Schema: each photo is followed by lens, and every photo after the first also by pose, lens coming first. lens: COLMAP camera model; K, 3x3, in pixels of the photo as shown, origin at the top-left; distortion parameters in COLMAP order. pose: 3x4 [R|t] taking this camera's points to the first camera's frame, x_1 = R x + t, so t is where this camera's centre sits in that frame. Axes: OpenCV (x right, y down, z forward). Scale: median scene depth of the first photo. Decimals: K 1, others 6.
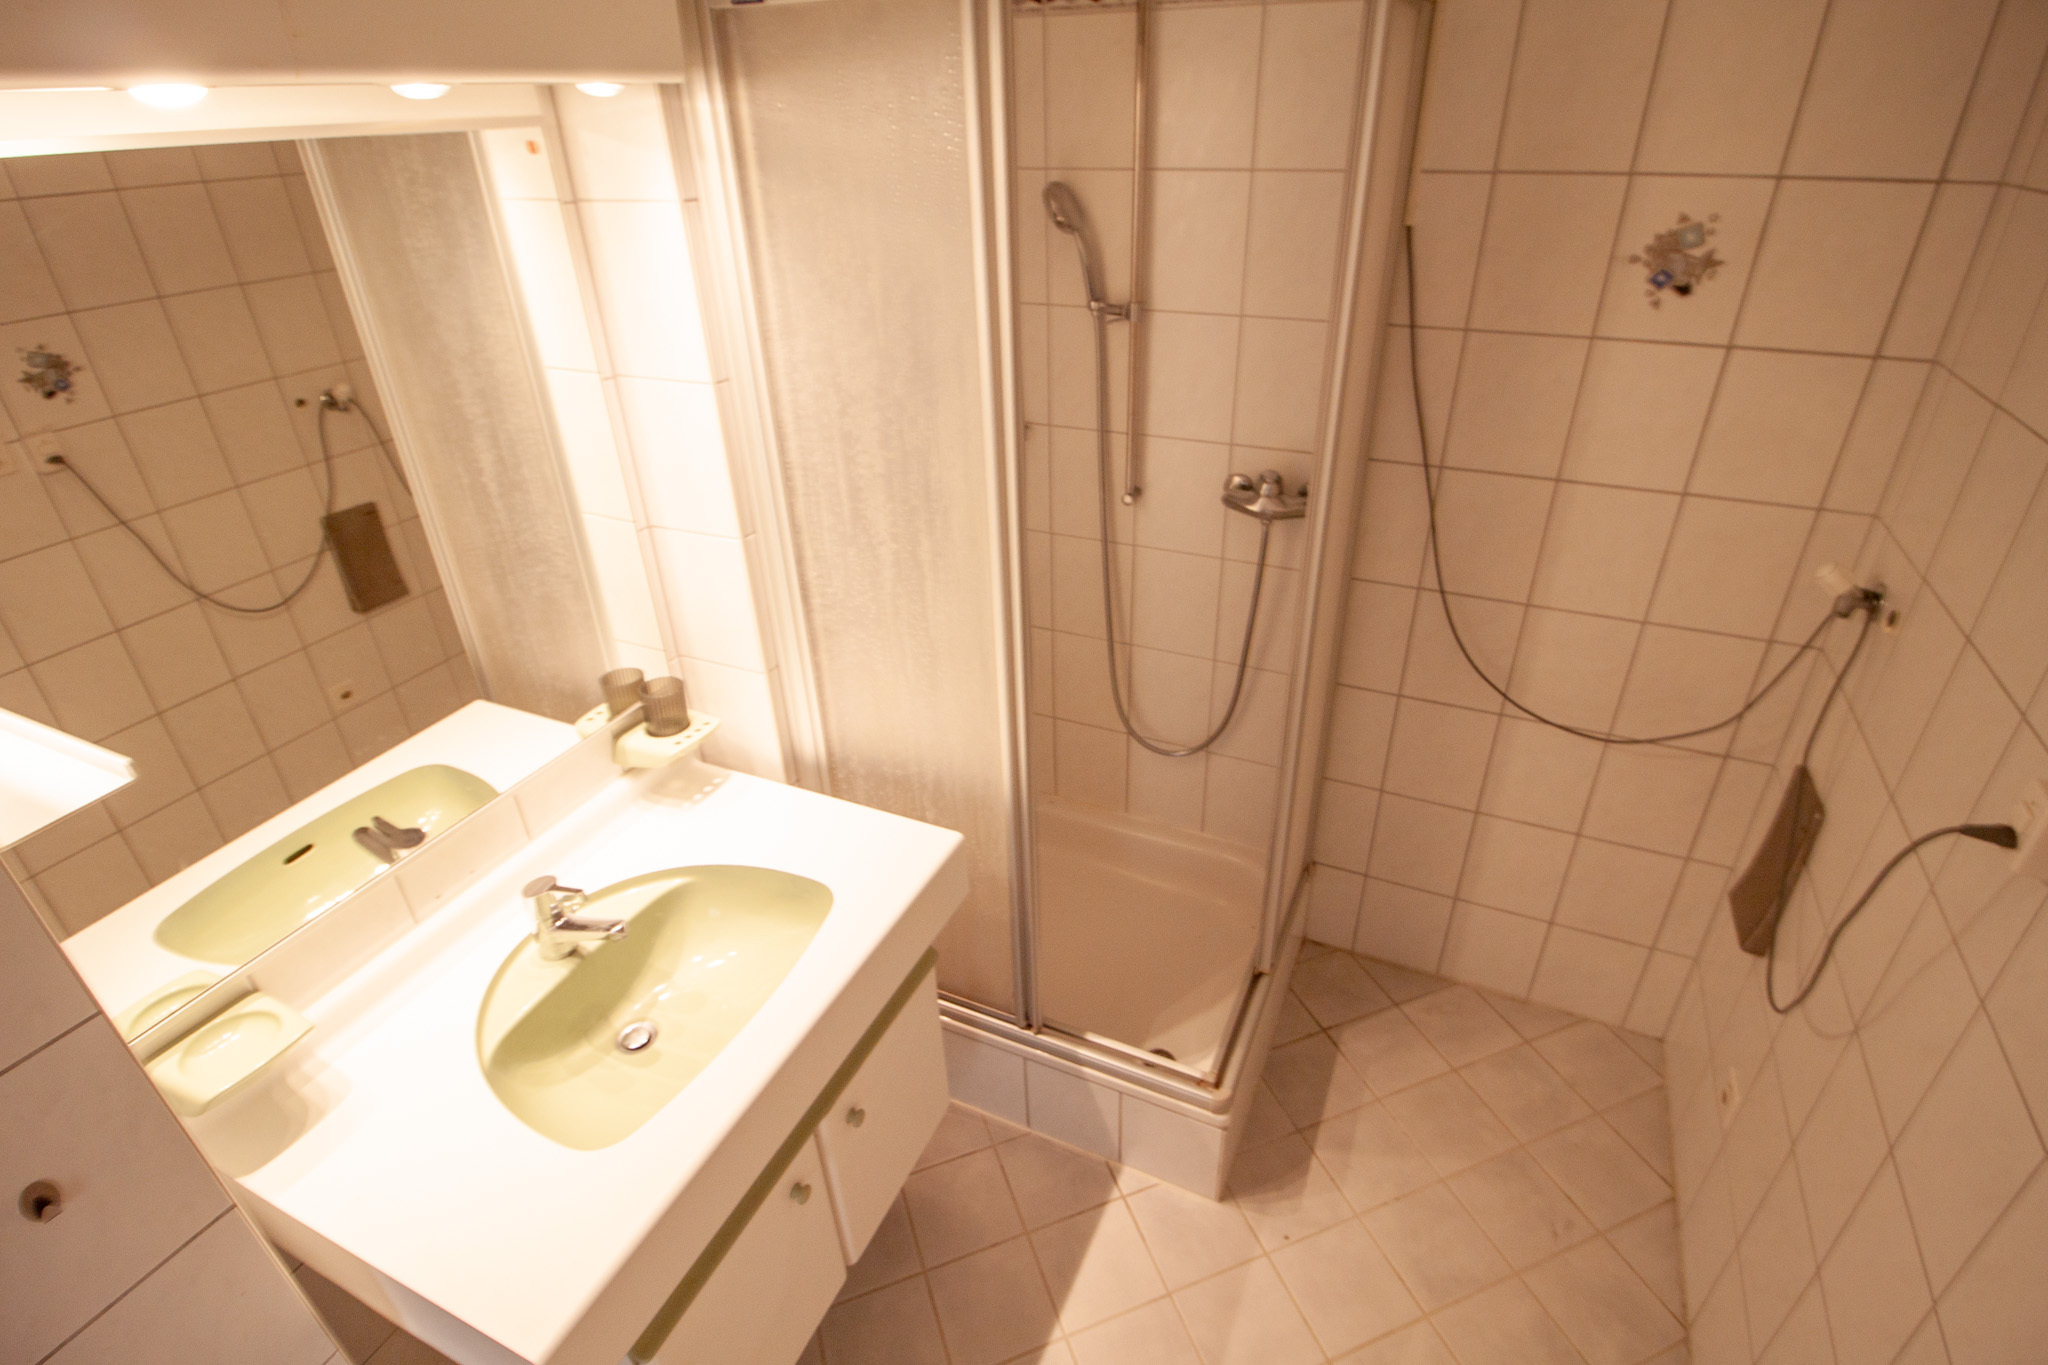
lens RADIAL K [[1008.2, 0, 1044.6], [0, 1008.2, 684.0], [0, 0, 1]] dist [0.004521, -0.017305]
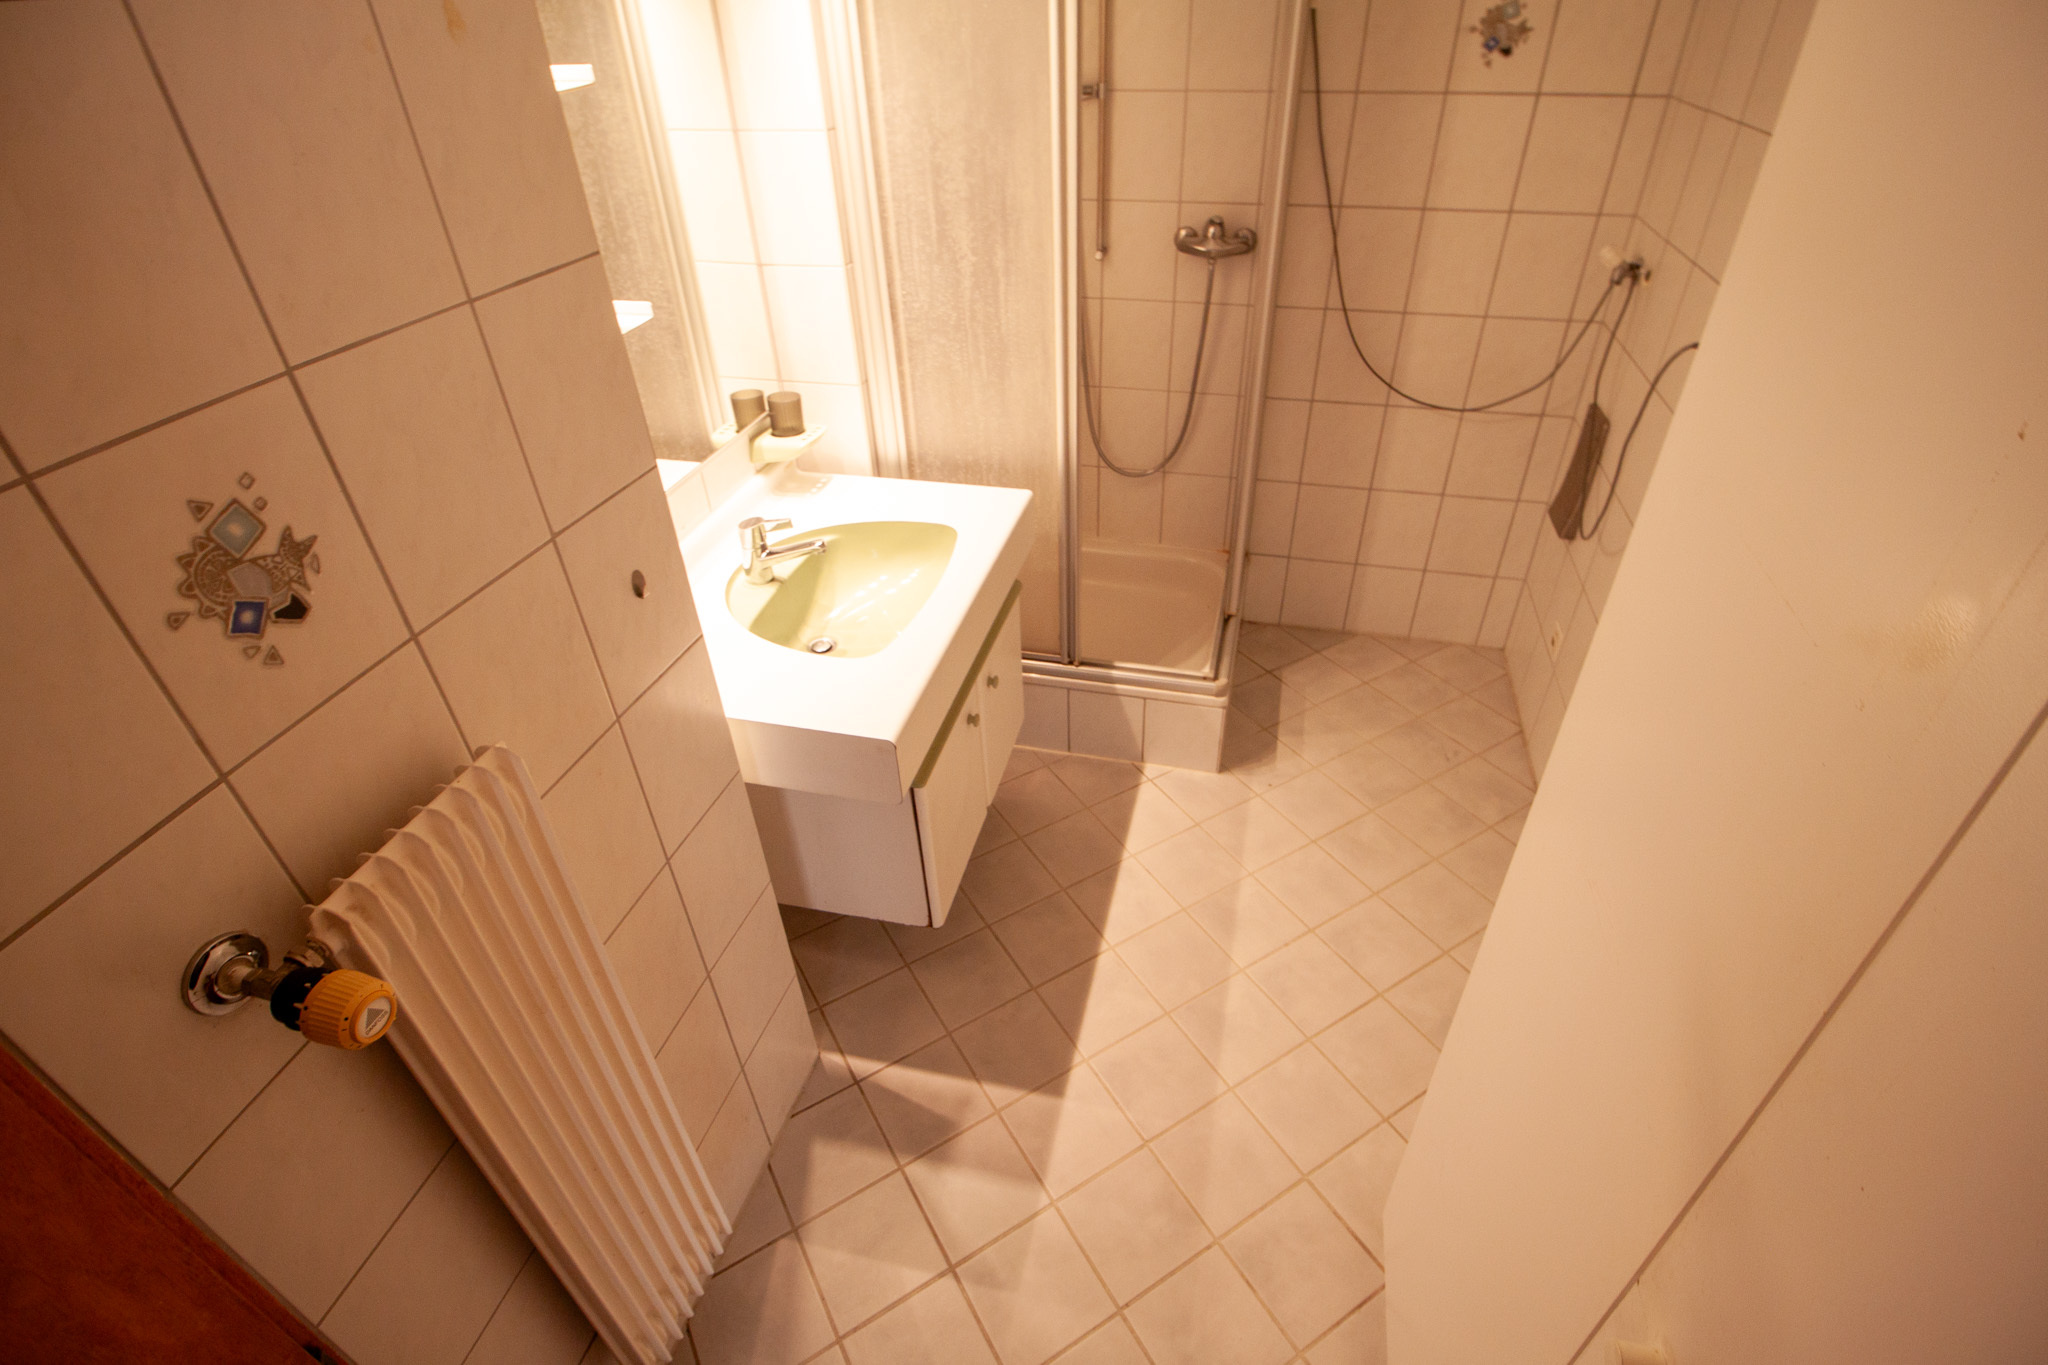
lens RADIAL K [[980.8, 0, 1044.7], [0, 980.8, 686.5], [0, 0, 1]] dist [0.001467, -0.015361]
pose [[0.982439, -0.110154, 0.150596, -0.263629], [0.093673, 0.989228, 0.112482, 0.238026], [-0.161364, -0.096400, 0.982175, -0.279838]]
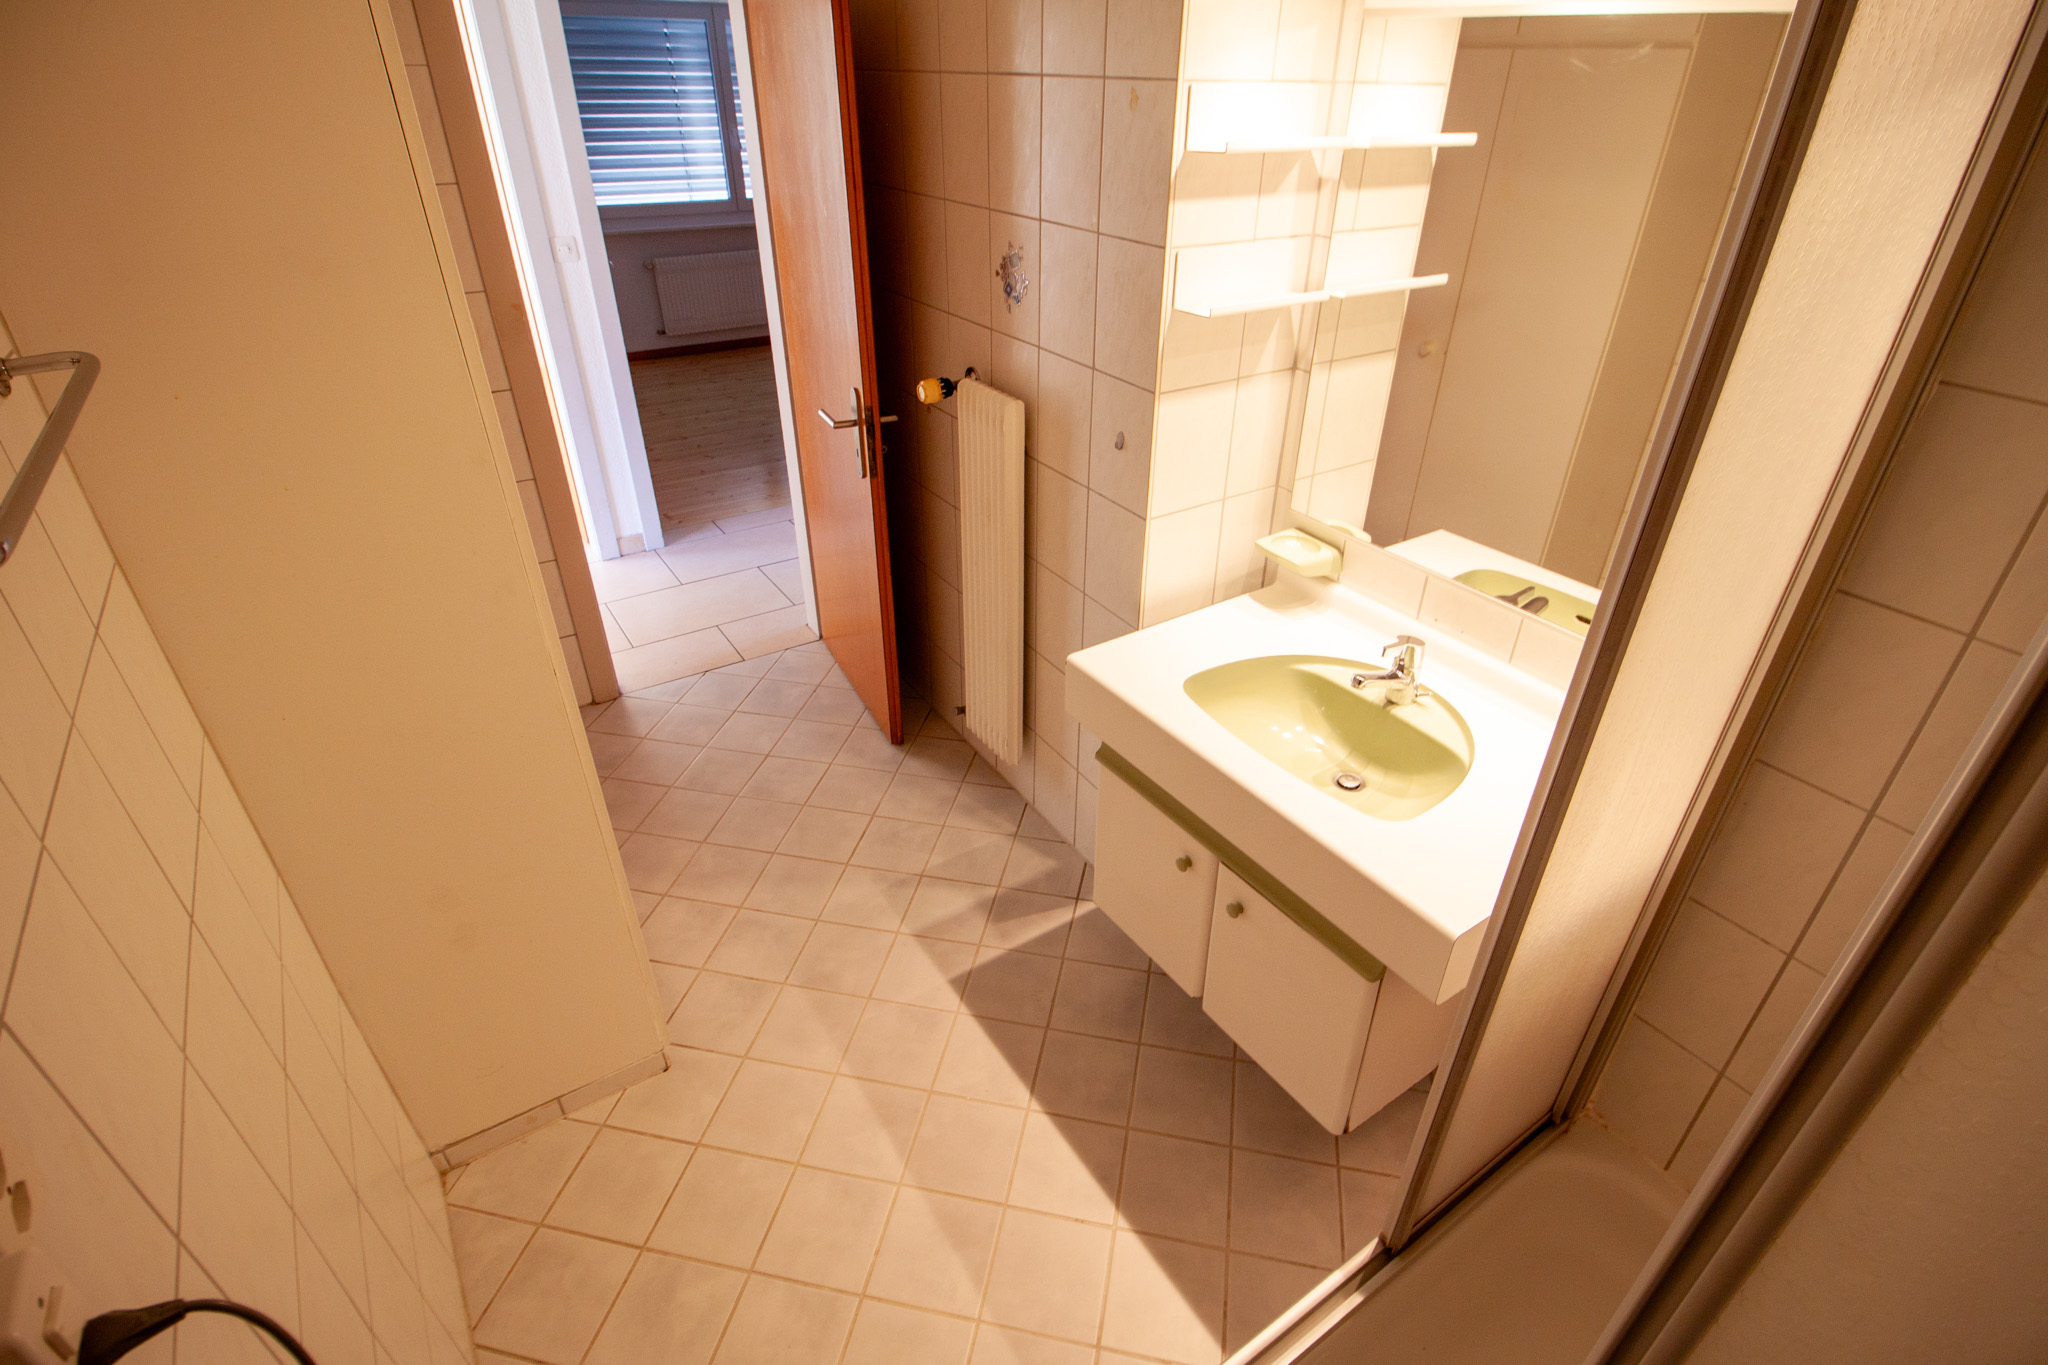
lens RADIAL K [[990.6, 0, 1026.9], [0, 990.6, 645.8], [0, 0, 1]] dist [-0.003795, -0.001514]
pose [[-0.528672, 0.451380, -0.718862, 0.500571], [-0.423586, 0.593611, 0.684252, -0.341531], [0.735582, 0.666245, -0.122627, 0.626685]]
